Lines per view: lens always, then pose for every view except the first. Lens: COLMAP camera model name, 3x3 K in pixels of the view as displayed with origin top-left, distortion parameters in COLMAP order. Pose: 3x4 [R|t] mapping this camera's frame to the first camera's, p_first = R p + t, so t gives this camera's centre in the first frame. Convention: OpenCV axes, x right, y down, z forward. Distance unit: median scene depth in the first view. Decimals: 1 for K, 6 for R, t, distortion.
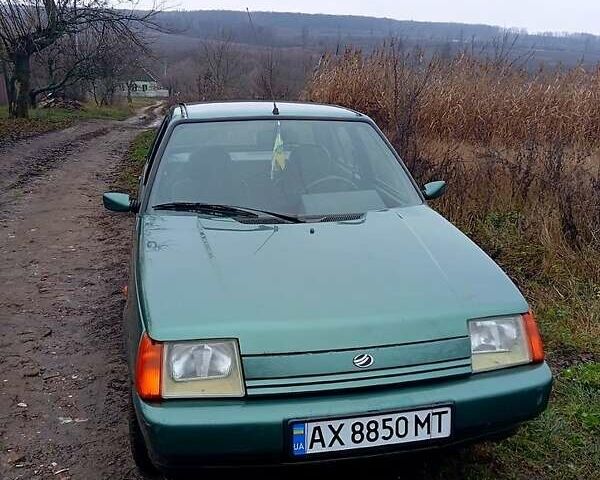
lens RADIAL K [[671.4, 0, 305.4], [0, 671.4, 241.3], [0, 0, 1]] dist [0.015226, 0.000000]
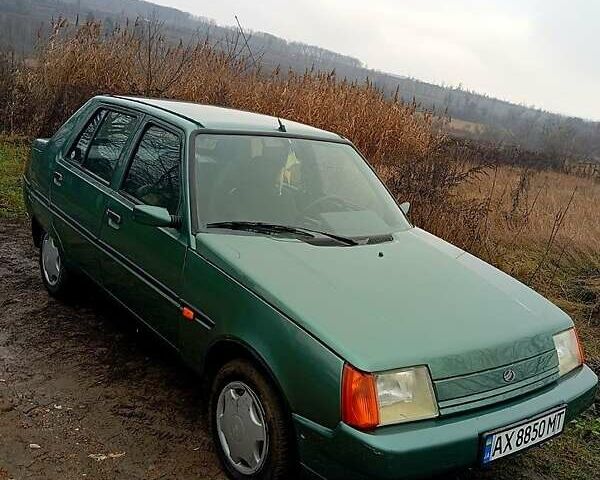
lens RADIAL K [[671.4, 0, 303.1], [0, 671.4, 239.4], [0, 0, 1]] dist [0.015226, 0.000000]
pose [[0.895347, 0.013487, 0.445164, -0.775734], [-0.024618, 0.999512, 0.019232, -0.075574], [-0.444687, -0.028178, 0.895242, 0.114957]]
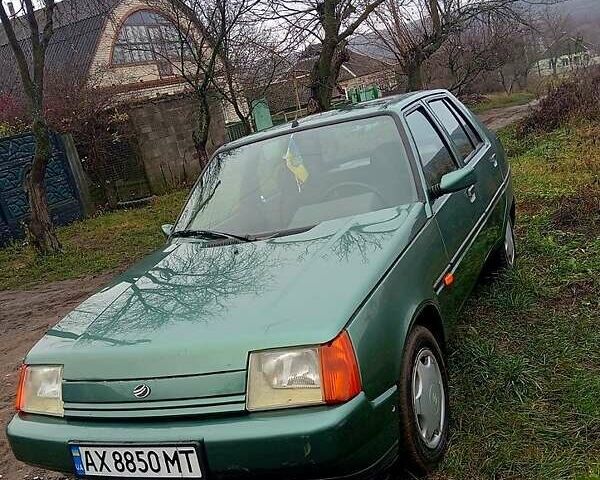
lens RADIAL K [[671.4, 0, 300.2], [0, 671.4, 240.4], [0, 0, 1]] dist [0.015226, 0.000000]
pose [[0.766729, -0.078068, -0.637207, 0.950448], [0.091133, 0.995762, -0.012340, -0.014892], [0.635470, -0.048609, 0.770594, 0.387003]]
